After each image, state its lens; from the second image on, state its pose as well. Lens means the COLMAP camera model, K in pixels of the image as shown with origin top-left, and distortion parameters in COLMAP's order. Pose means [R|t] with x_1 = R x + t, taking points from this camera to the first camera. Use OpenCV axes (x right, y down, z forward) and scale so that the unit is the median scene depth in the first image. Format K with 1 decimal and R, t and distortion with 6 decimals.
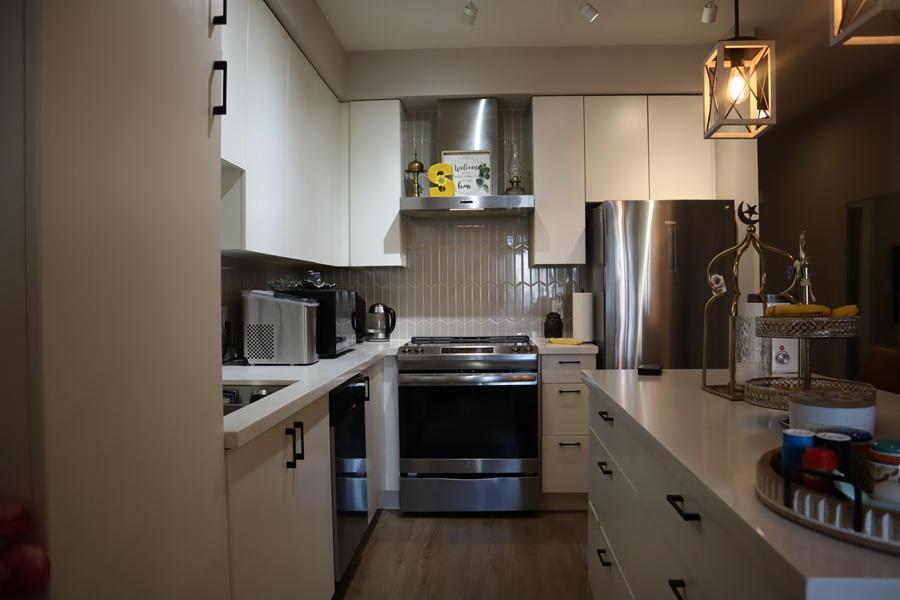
lens RADIAL K [[627.3, 0, 448.3], [0, 627.3, 303.2], [0, 0, 1]] dist [-0.132442, 0.087019]
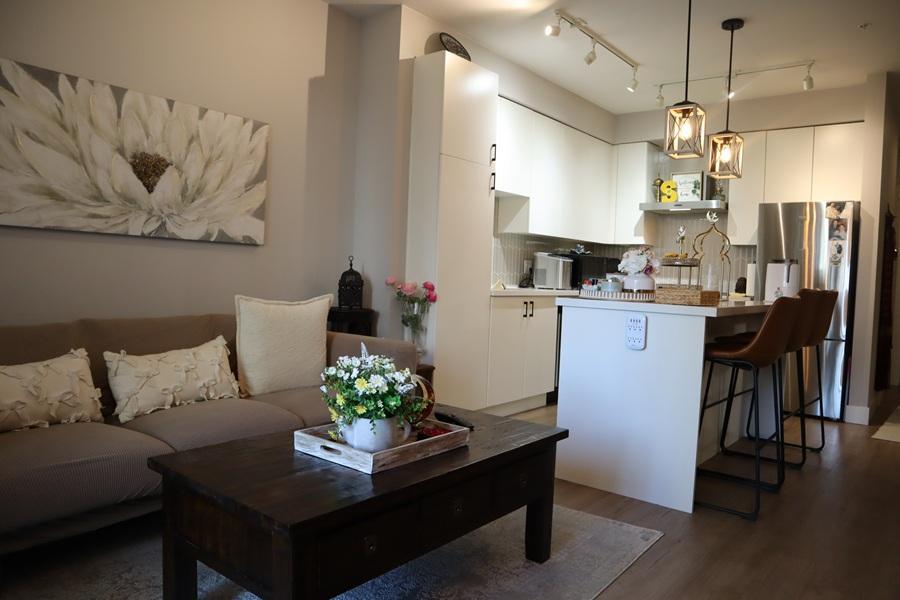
lens RADIAL K [[627.3, 0, 448.3], [0, 627.3, 303.2], [0, 0, 1]] dist [-0.132442, 0.087019]
pose [[0.802275, 0.066843, -0.593201, 0.498401], [-0.053348, 0.997763, 0.040280, 0.058046], [0.594566, -0.000669, 0.804046, -0.621818]]
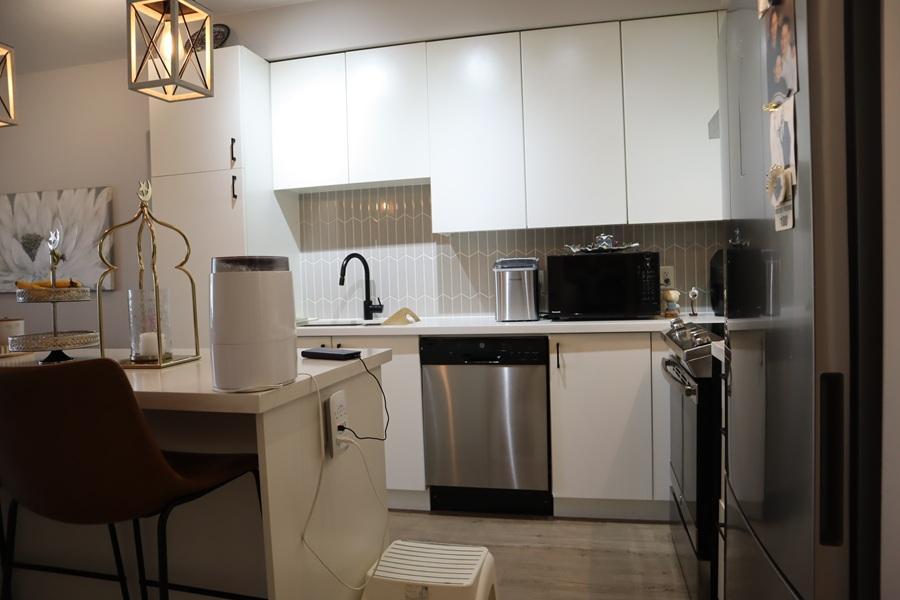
lens RADIAL K [[627.3, 0, 448.3], [0, 627.3, 303.2], [0, 0, 1]] dist [-0.132442, 0.087019]
pose [[-0.171829, 0.058065, -0.983414, 0.679681], [0.021801, 0.998241, 0.055132, -0.002173], [0.984886, -0.011966, -0.172793, 0.796119]]
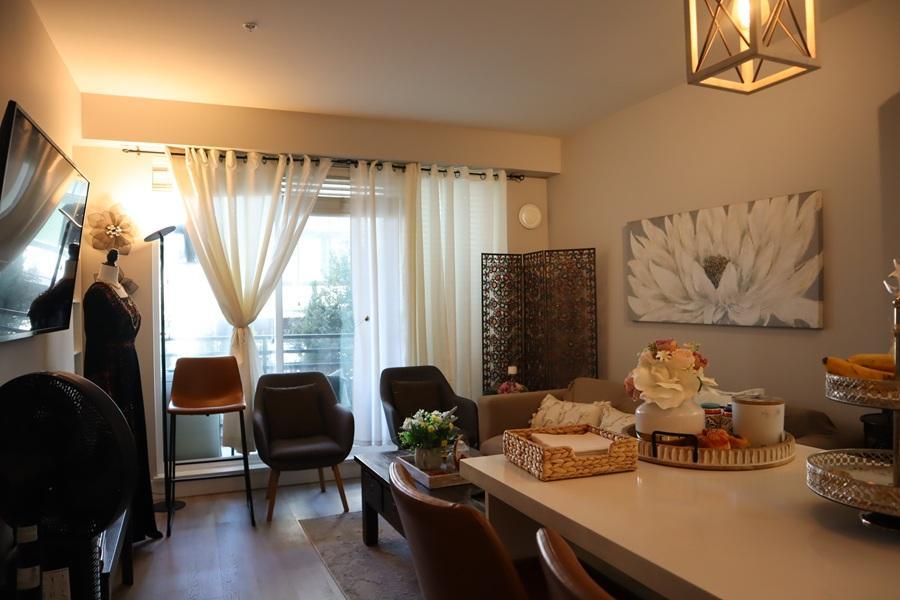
lens RADIAL K [[627.3, 0, 448.3], [0, 627.3, 303.2], [0, 0, 1]] dist [-0.132442, 0.087019]
pose [[-0.895706, 0.021455, -0.444129, 0.508012], [0.018284, 0.999768, 0.011421, -0.031954], [0.444270, 0.002110, -0.895890, 0.507364]]
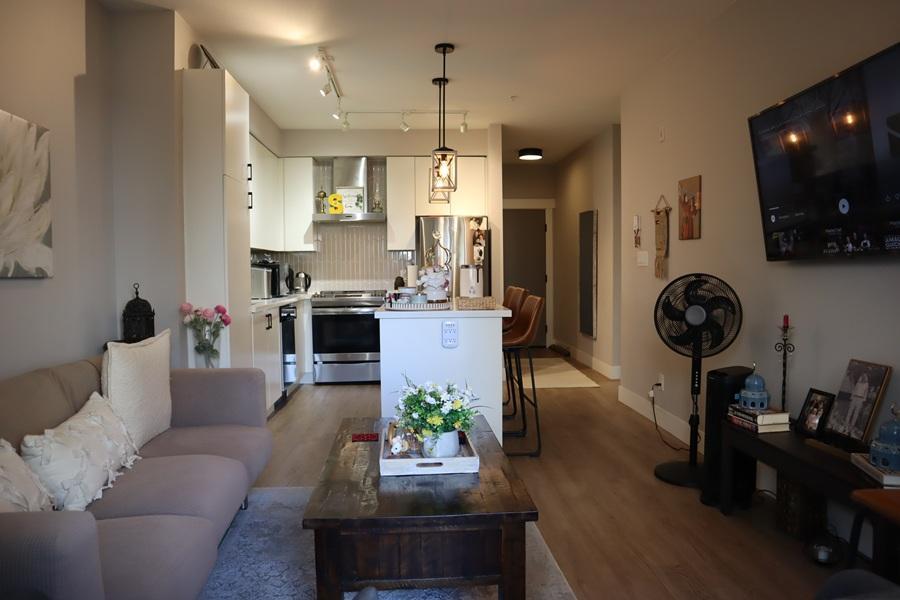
lens RADIAL K [[627.3, 0, 448.3], [0, 627.3, 303.2], [0, 0, 1]] dist [-0.132442, 0.087019]
pose [[0.993011, -0.005469, 0.117897, 0.099907], [0.001209, 0.999345, 0.036176, 0.027458], [-0.118018, -0.035780, 0.992367, -0.850055]]
